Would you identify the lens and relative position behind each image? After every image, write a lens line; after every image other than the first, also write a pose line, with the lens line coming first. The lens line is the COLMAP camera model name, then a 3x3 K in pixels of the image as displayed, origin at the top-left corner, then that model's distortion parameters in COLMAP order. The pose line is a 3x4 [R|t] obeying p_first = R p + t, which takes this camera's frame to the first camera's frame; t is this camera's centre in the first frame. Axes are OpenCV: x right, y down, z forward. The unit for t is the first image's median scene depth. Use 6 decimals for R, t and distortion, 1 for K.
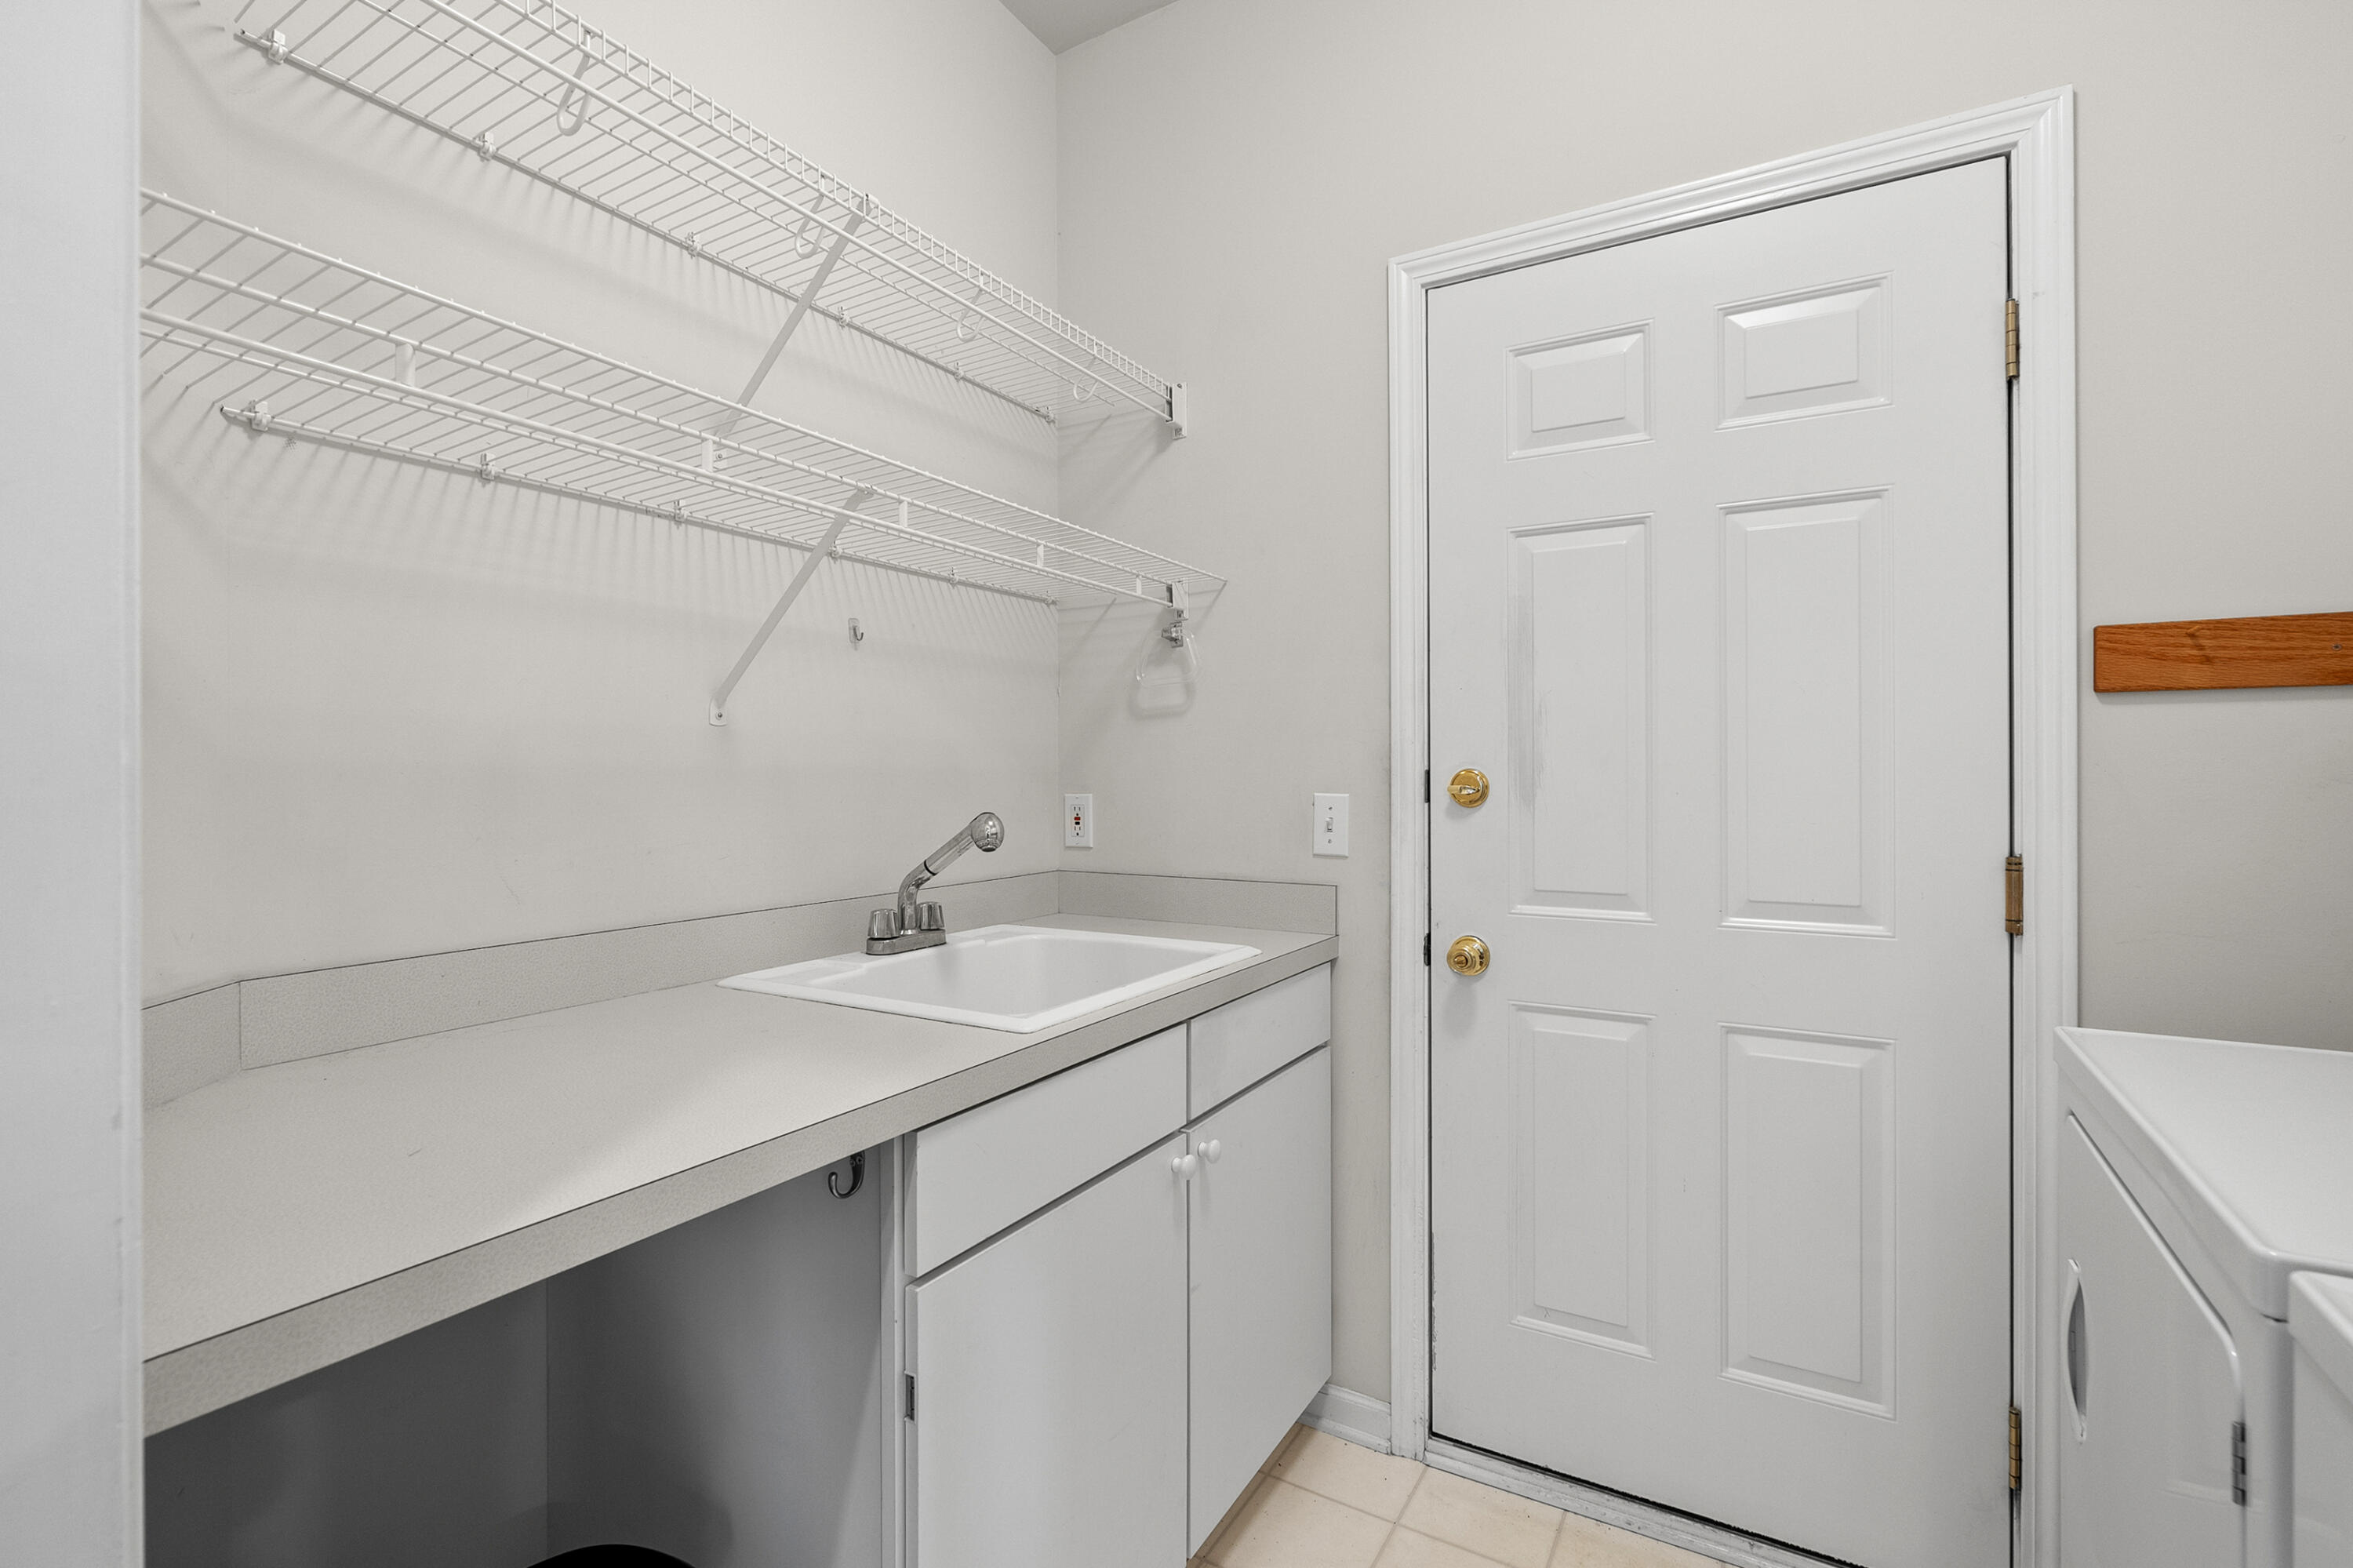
lens RADIAL K [[1067.1, 0, 1162.1], [0, 1067.1, 772.3], [0, 0, 1]] dist [-0.003669, 0.001406]
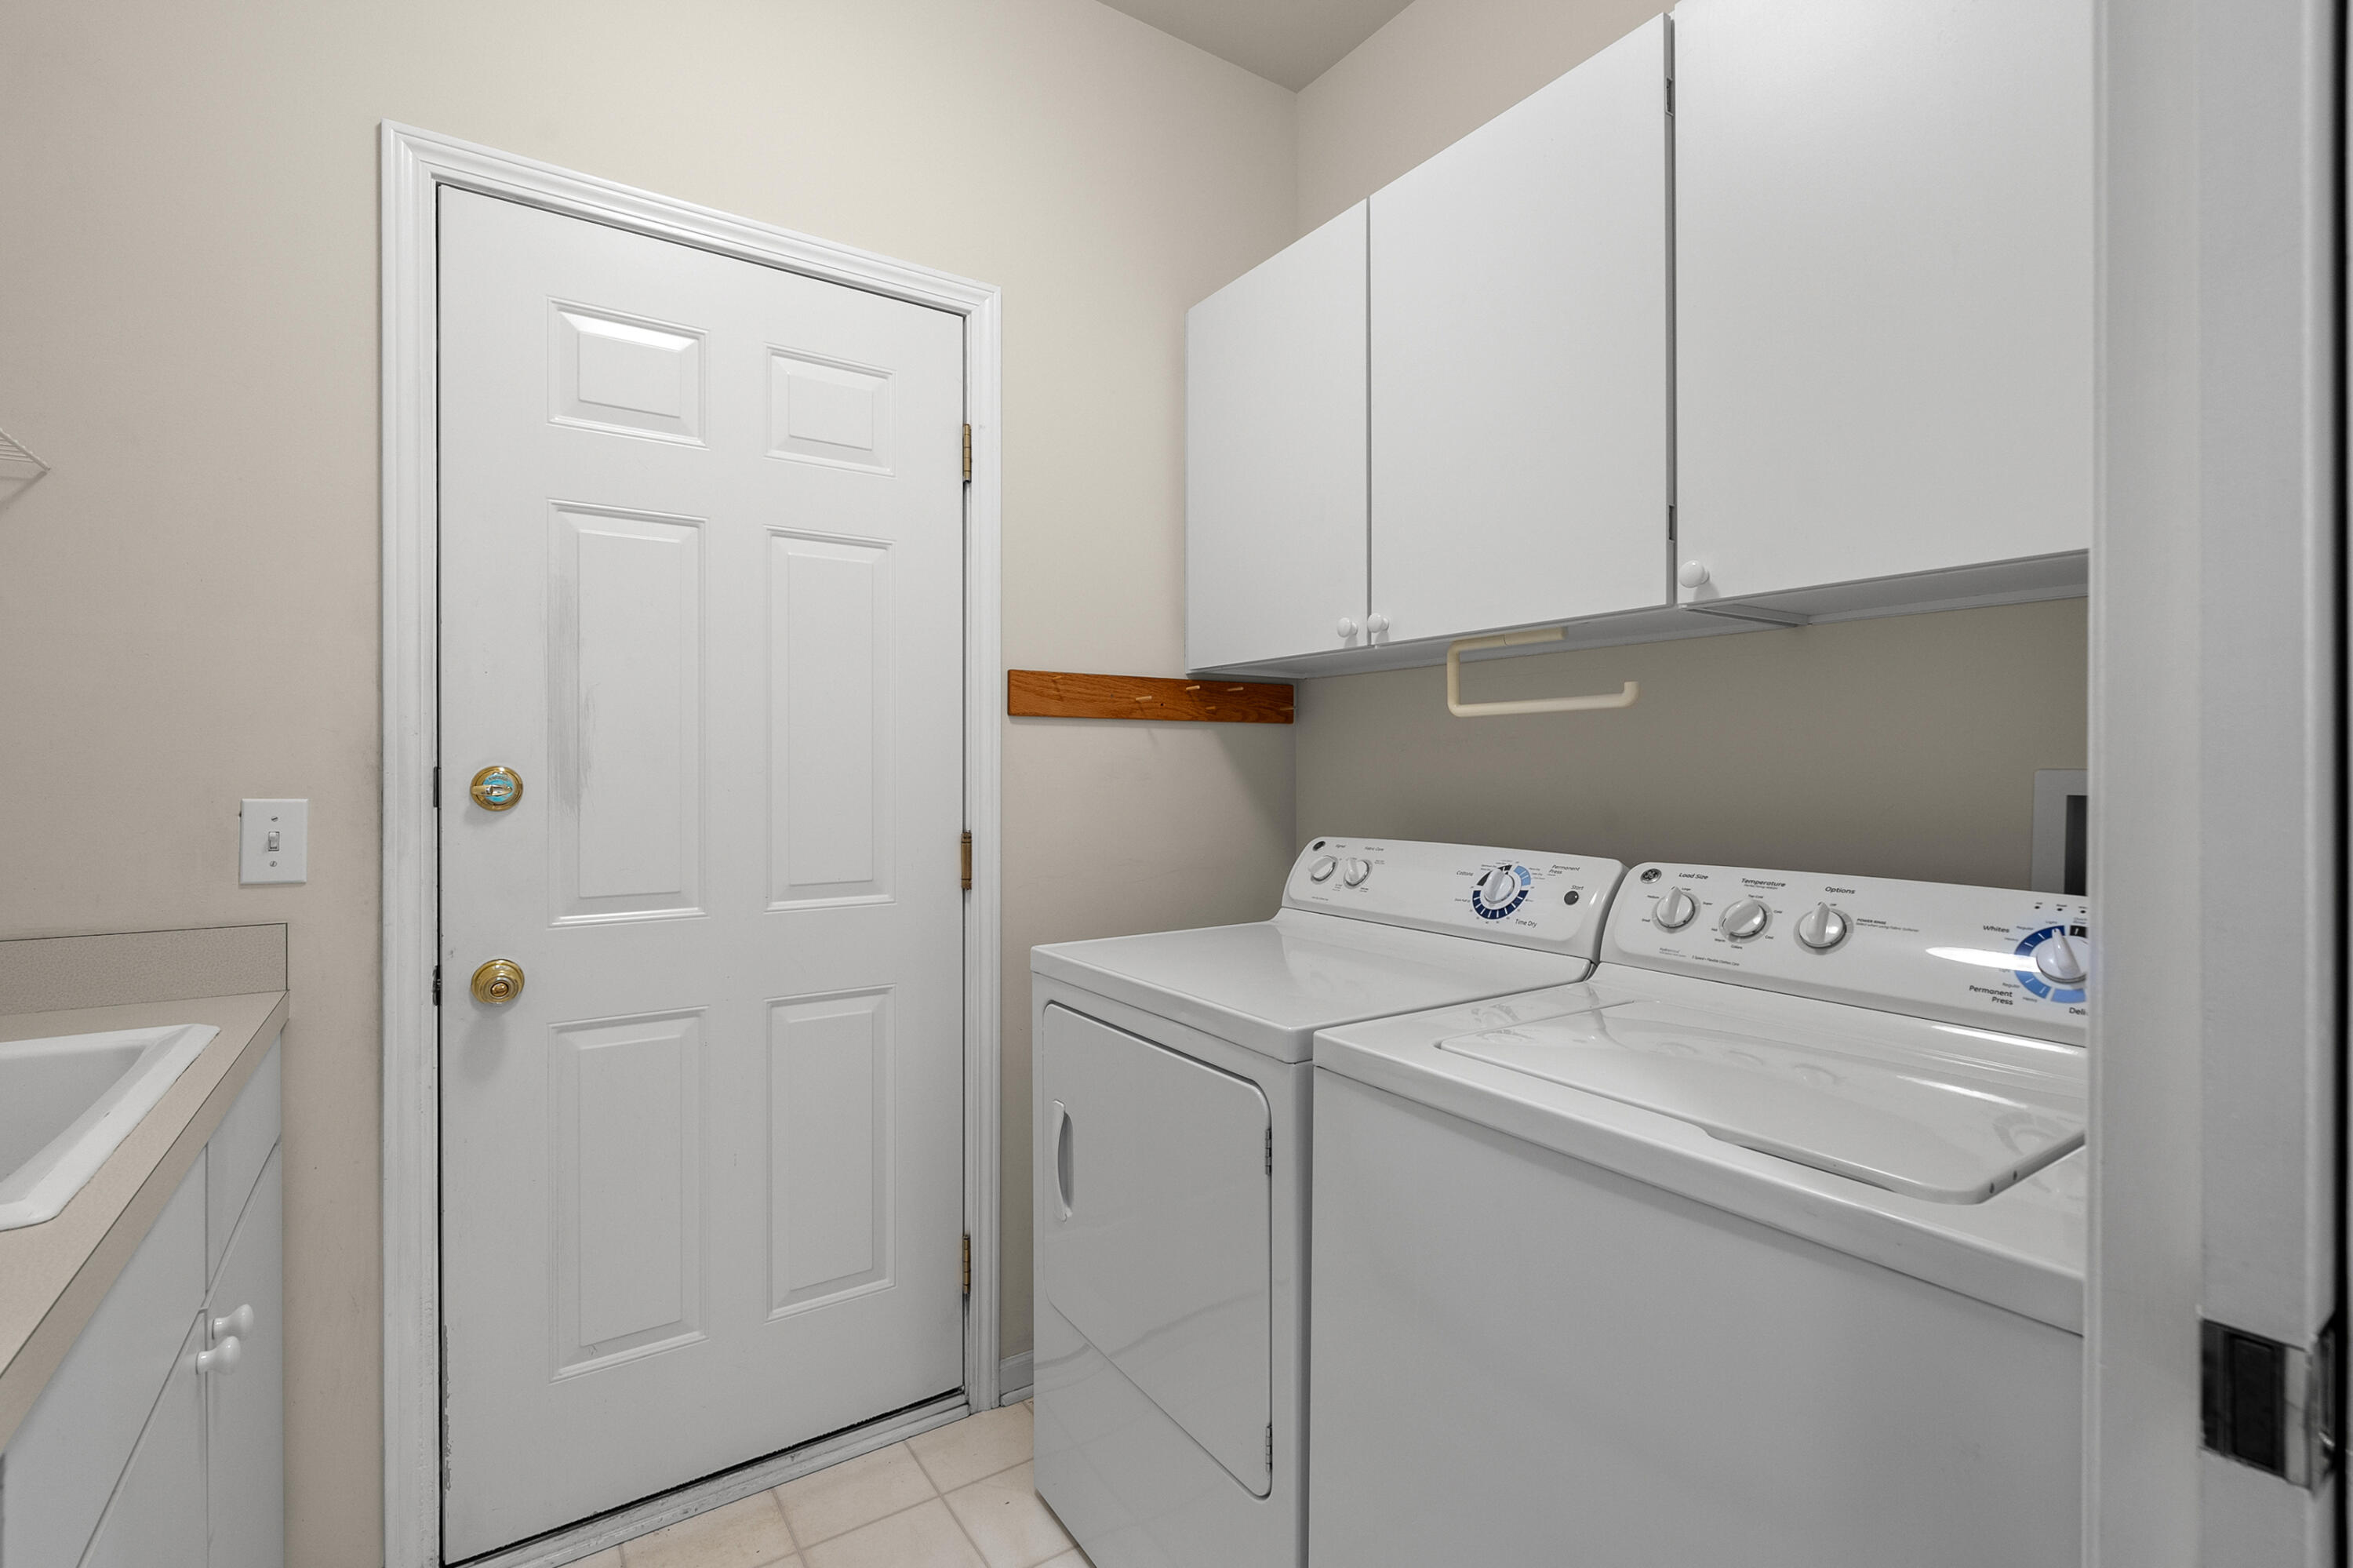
lens RADIAL K [[1067.1, 0, 1160.7], [0, 1067.1, 777.0], [0, 0, 1]] dist [-0.003669, 0.001406]
pose [[0.429804, -0.003255, 0.902916, -0.280252], [0.000105, 0.999994, 0.003555, 0.002675], [-0.902922, -0.001433, 0.429801, 0.158005]]
